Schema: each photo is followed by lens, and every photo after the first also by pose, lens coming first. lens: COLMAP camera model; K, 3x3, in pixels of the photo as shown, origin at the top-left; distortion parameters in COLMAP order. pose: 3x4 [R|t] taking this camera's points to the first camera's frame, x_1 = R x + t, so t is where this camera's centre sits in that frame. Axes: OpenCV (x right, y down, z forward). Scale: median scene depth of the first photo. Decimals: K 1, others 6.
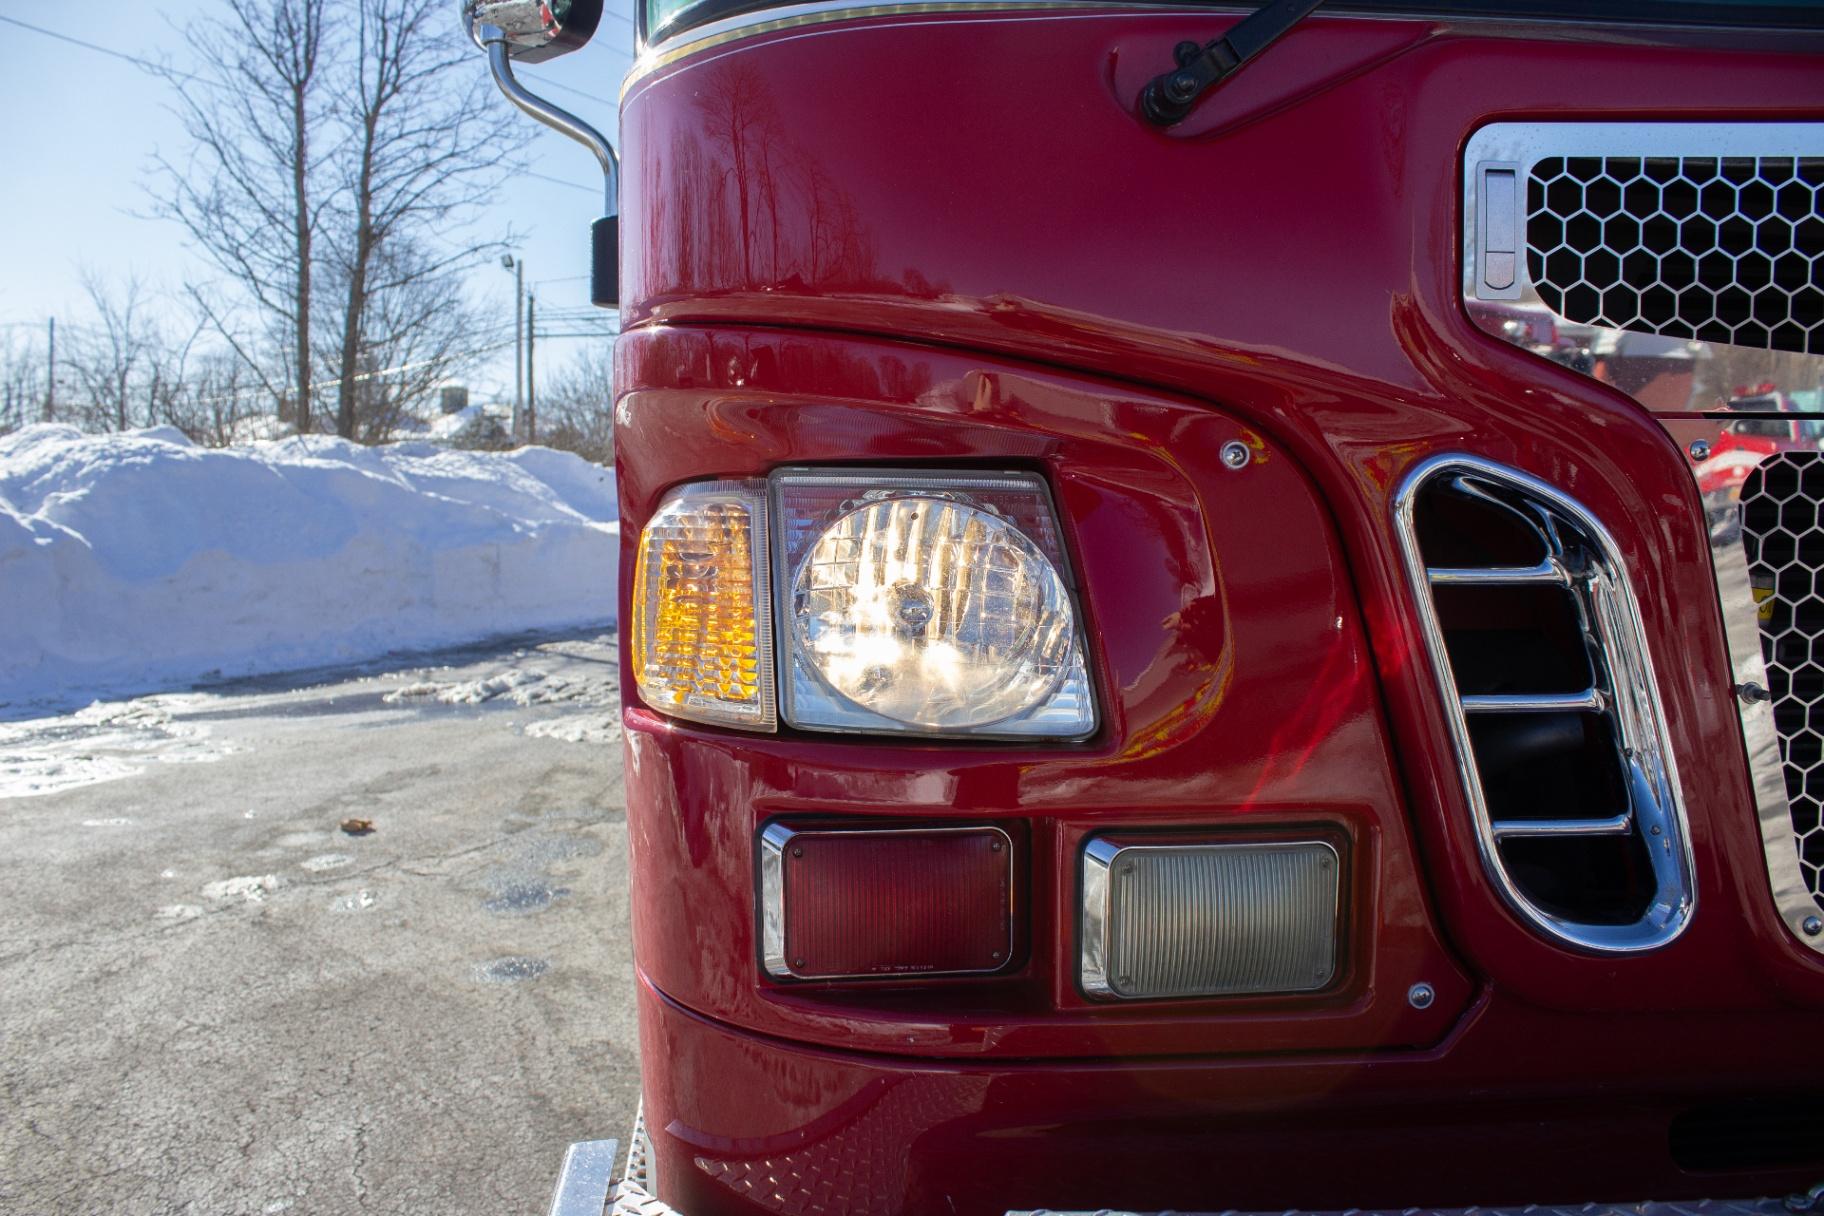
lens RADIAL K [[1301.1, 0, 912.6], [0, 1301.1, 657.0], [0, 0, 1]] dist [-0.133887, 0.090768]
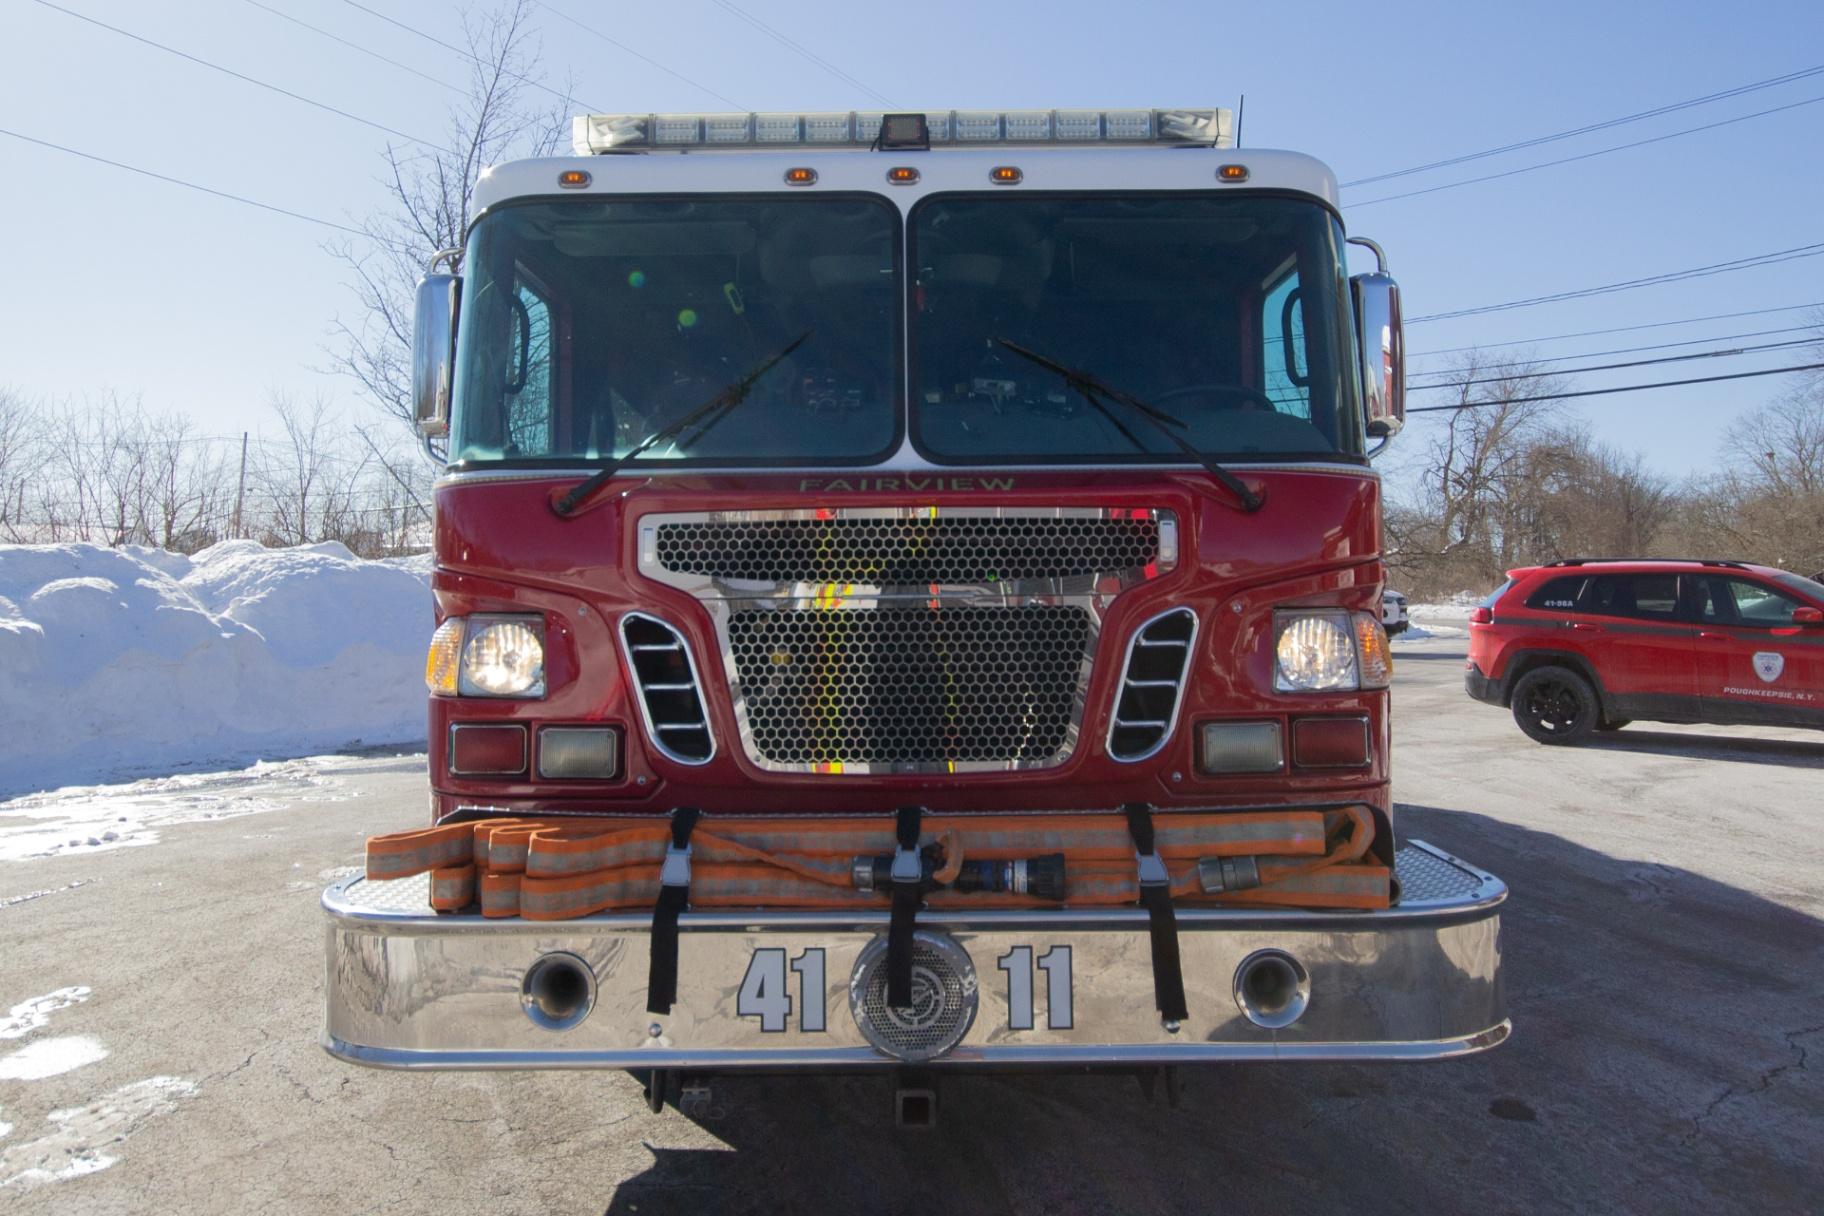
lens RADIAL K [[1225.5, 0, 912.0], [0, 1225.5, 608.0], [0, 0, 1]] dist [0.003203, -0.000951]
pose [[0.995241, 0.000704, -0.097442, 0.124485], [-0.012052, 0.993185, -0.115924, 0.016959], [0.096696, 0.116547, 0.988467, -0.182159]]
